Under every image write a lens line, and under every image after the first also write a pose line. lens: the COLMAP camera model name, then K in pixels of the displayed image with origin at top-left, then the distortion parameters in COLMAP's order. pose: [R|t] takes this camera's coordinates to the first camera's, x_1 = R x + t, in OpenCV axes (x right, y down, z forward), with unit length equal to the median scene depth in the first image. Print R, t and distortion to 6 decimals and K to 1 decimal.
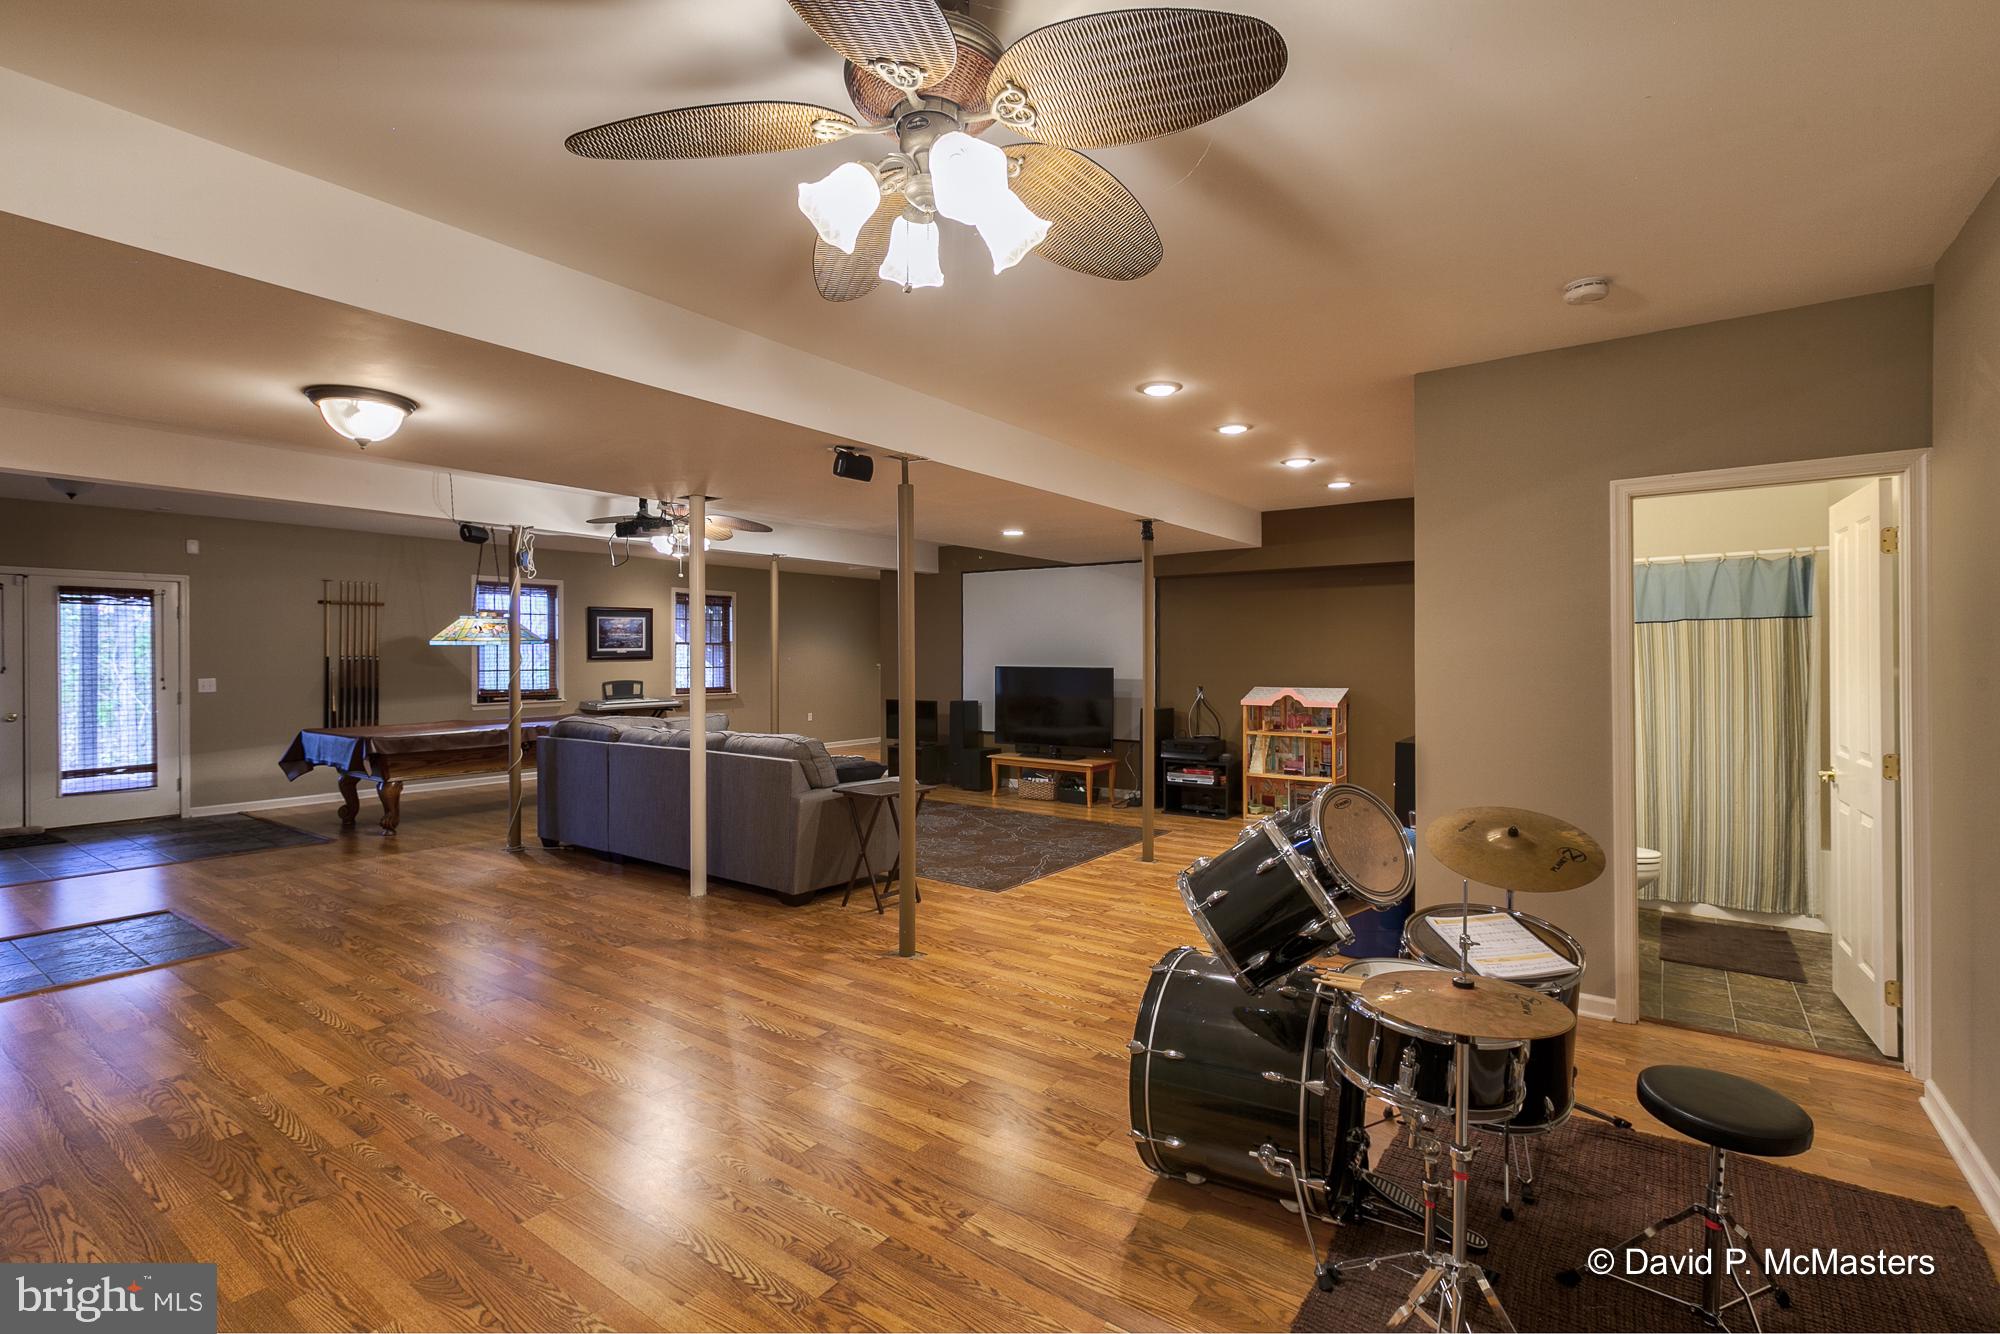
lens RADIAL K [[903.3, 0, 1004.6], [0, 903.3, 654.0], [0, 0, 1]] dist [0.000386, -0.000080]
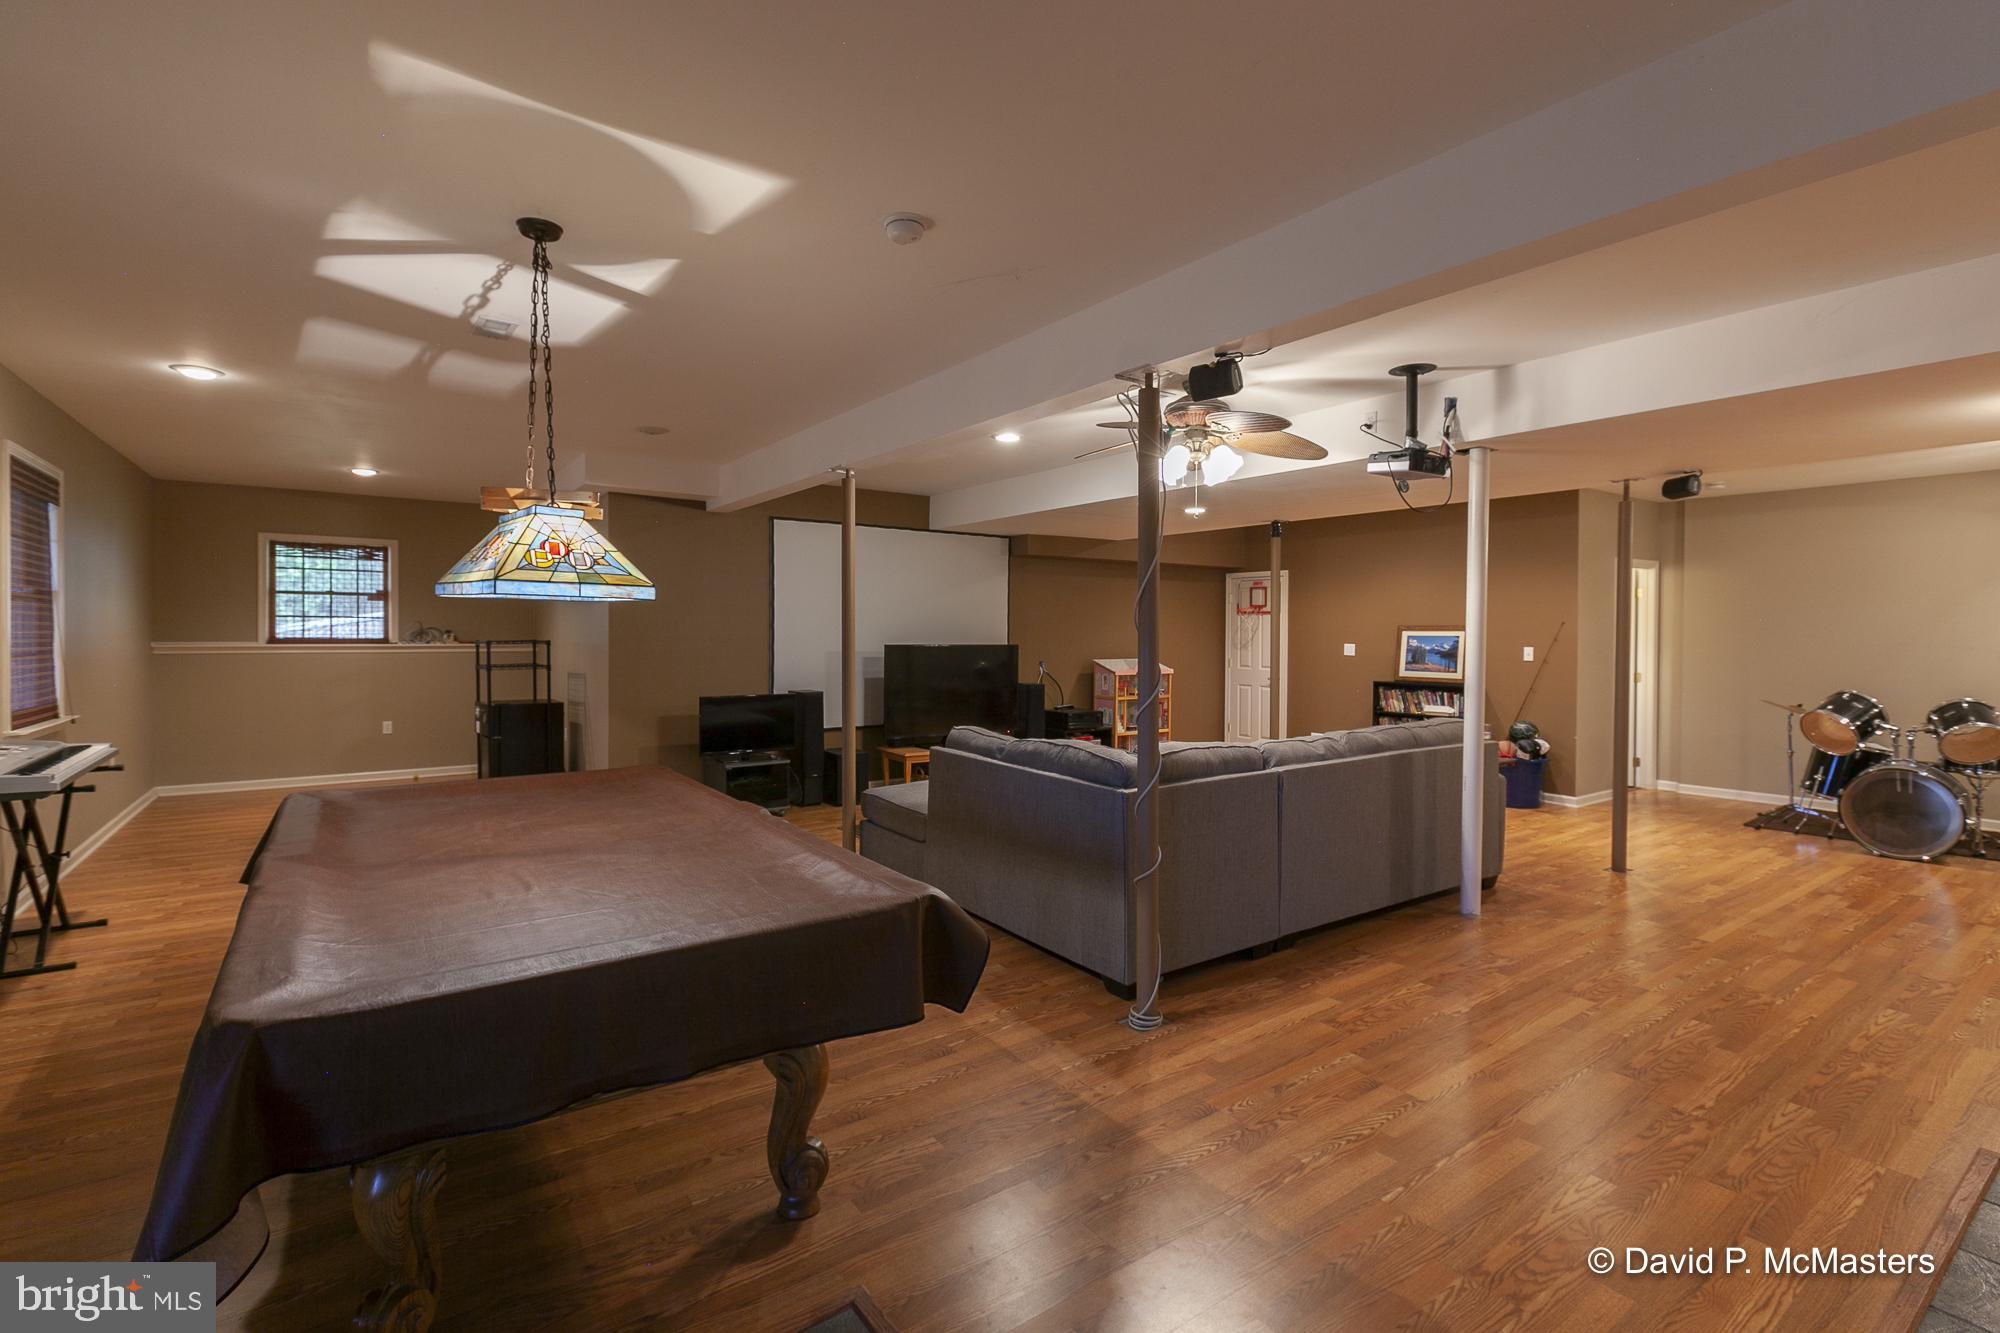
lens RADIAL K [[886.5, 0, 973.7], [0, 886.5, 646.7], [0, 0, 1]] dist [-0.000357, -0.000401]
pose [[0.348064, -0.013771, 0.937370, -1.294108], [-0.008382, 0.999806, 0.017801, 0.001872], [-0.937433, -0.014053, 0.347881, 1.155045]]
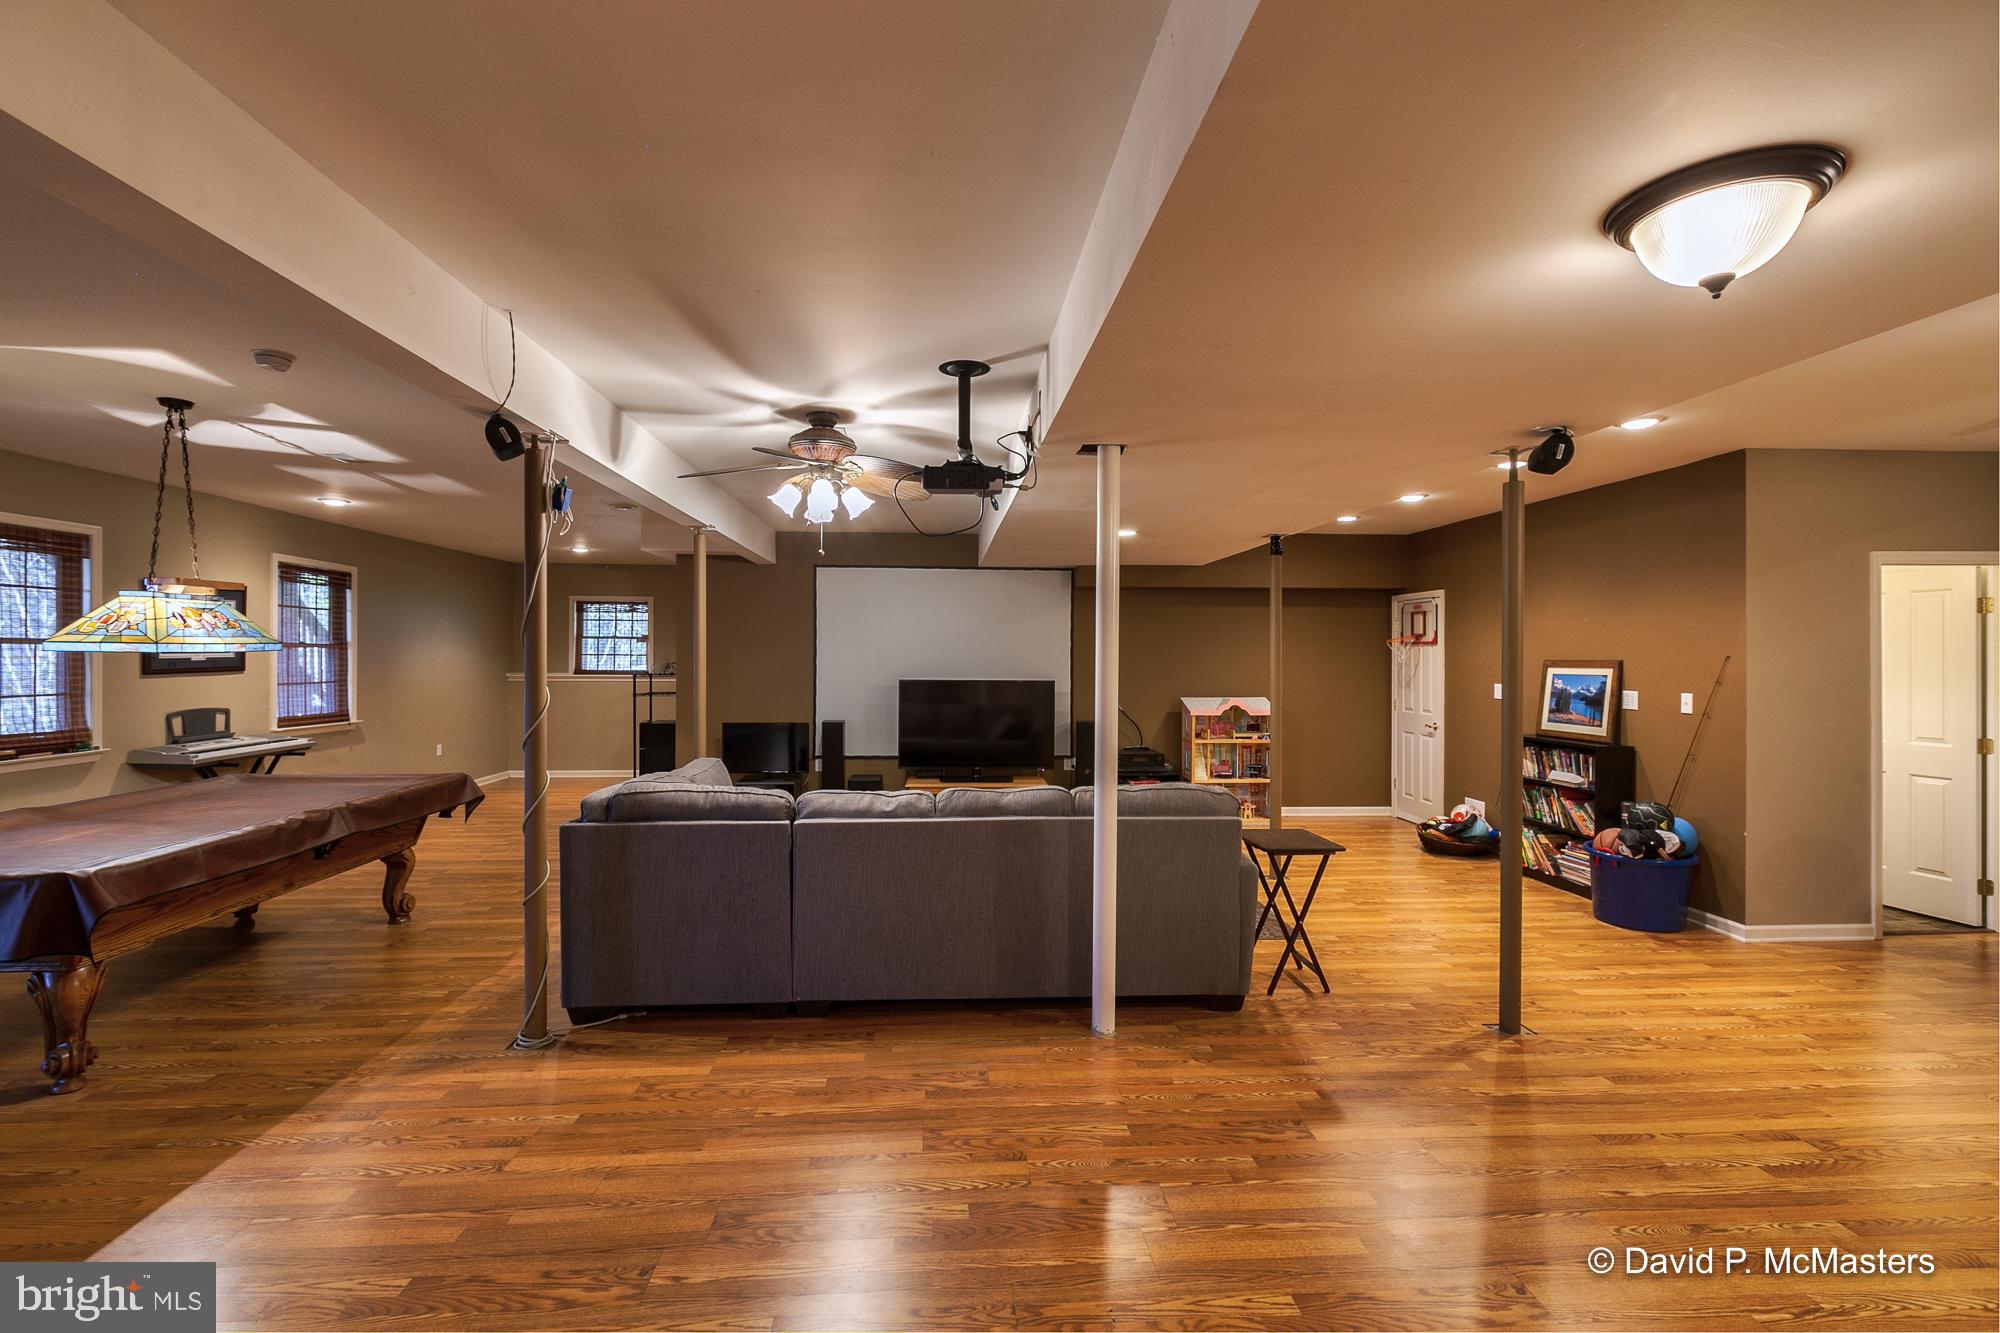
lens RADIAL K [[870.3, 0, 989.9], [0, 870.3, 655.5], [0, 0, 1]] dist [0.001667, -0.000128]
pose [[0.778681, 0.004751, 0.627402, -0.824298], [-0.005572, 0.999984, -0.000656, -0.015905], [-0.627396, -0.002985, 0.778695, 0.542849]]
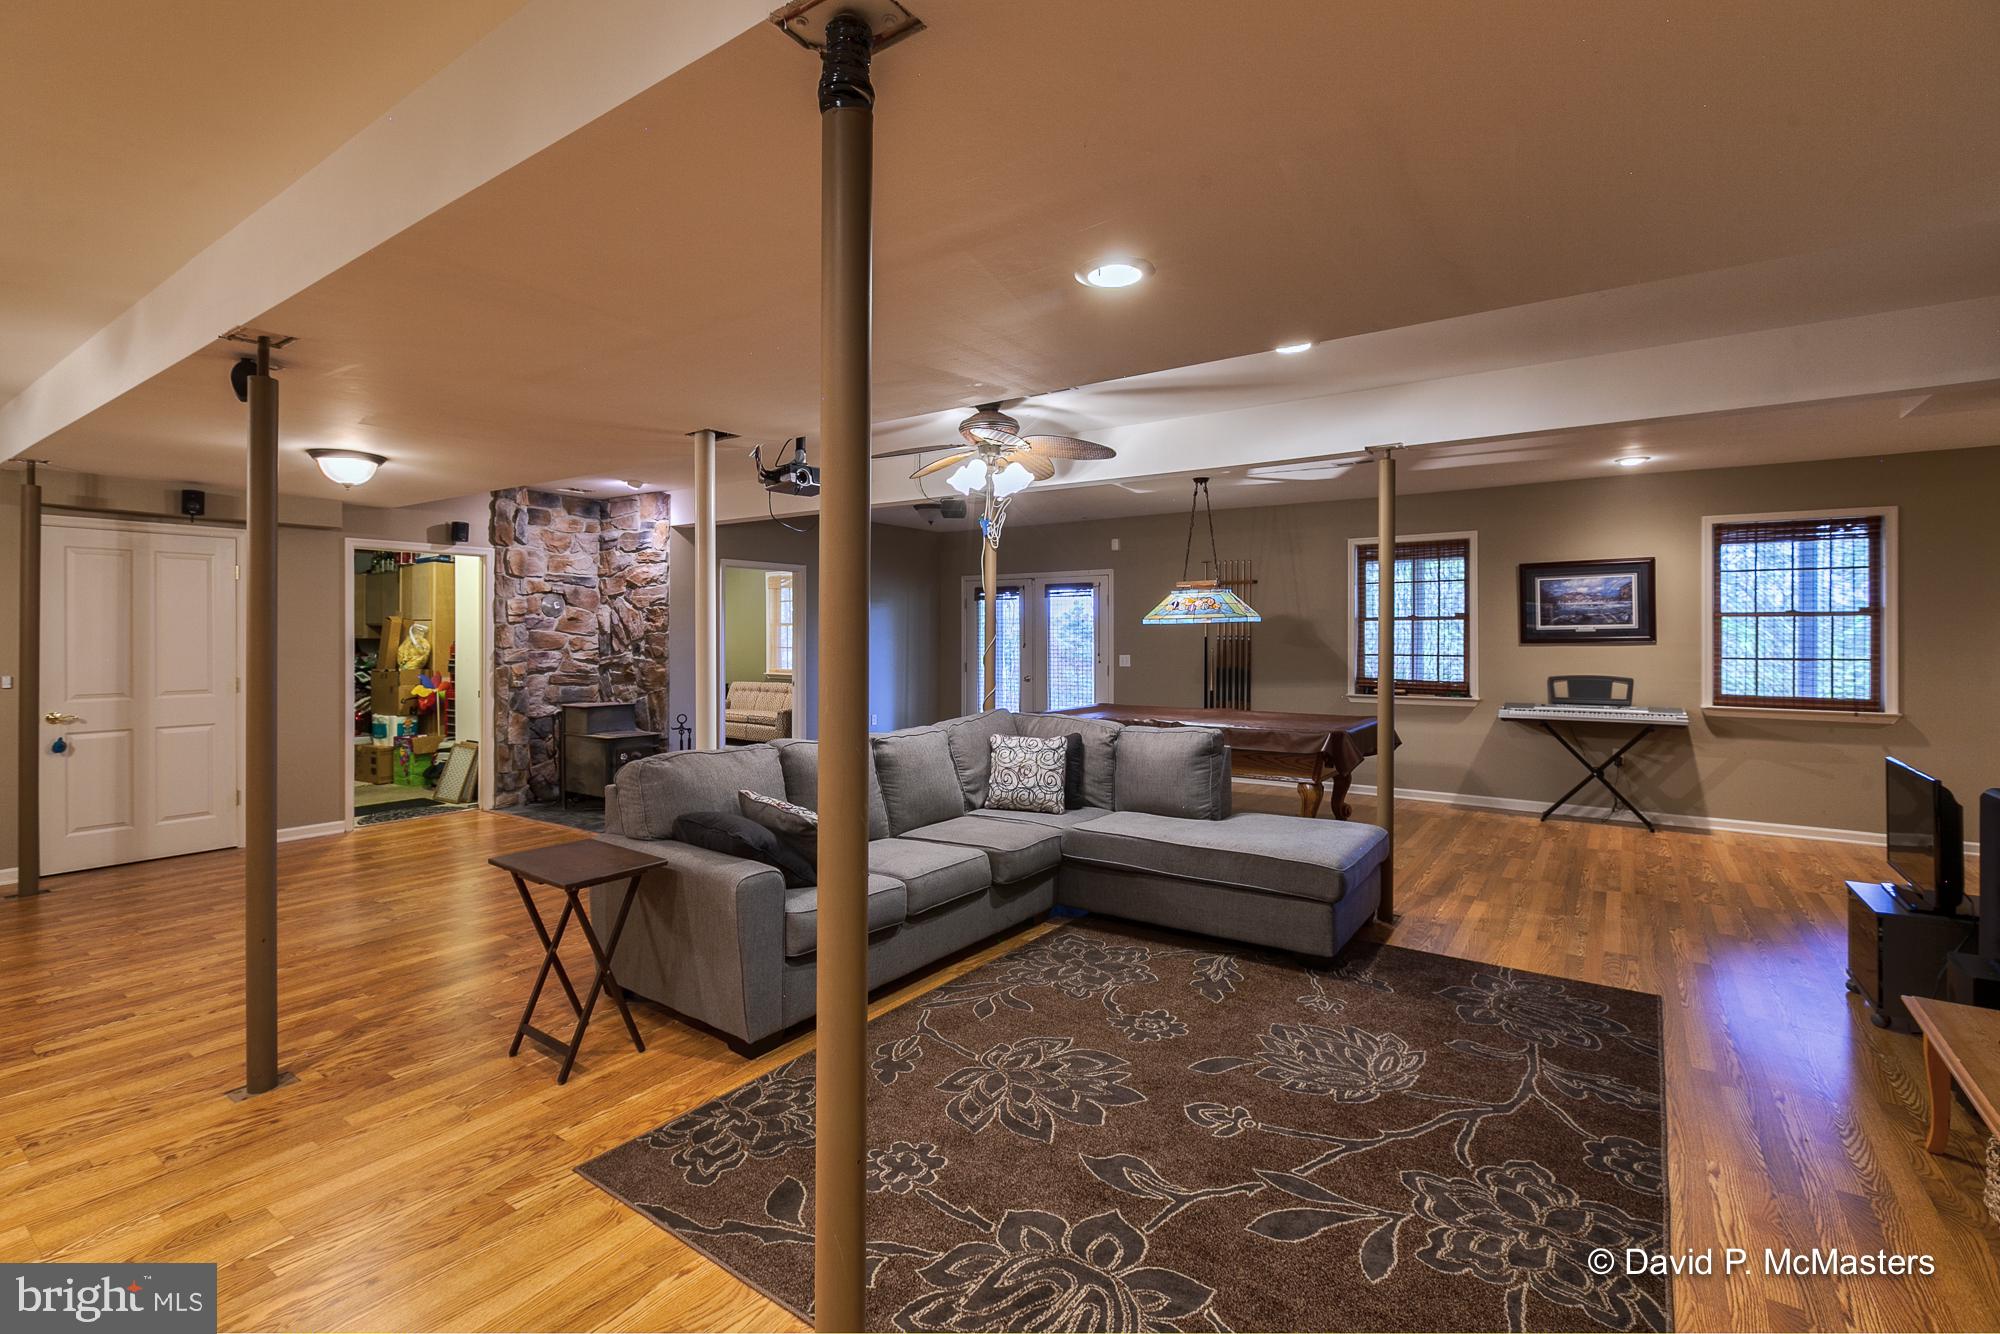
lens RADIAL K [[904.0, 0, 980.0], [0, 904.0, 637.0], [0, 0, 1]] dist [0.000411, 0.000489]
pose [[0.005694, 0.003058, -0.999979, 0.453836], [0.000254, 0.999995, 0.003060, 0.000361], [0.999984, -0.000272, 0.005693, 1.239736]]
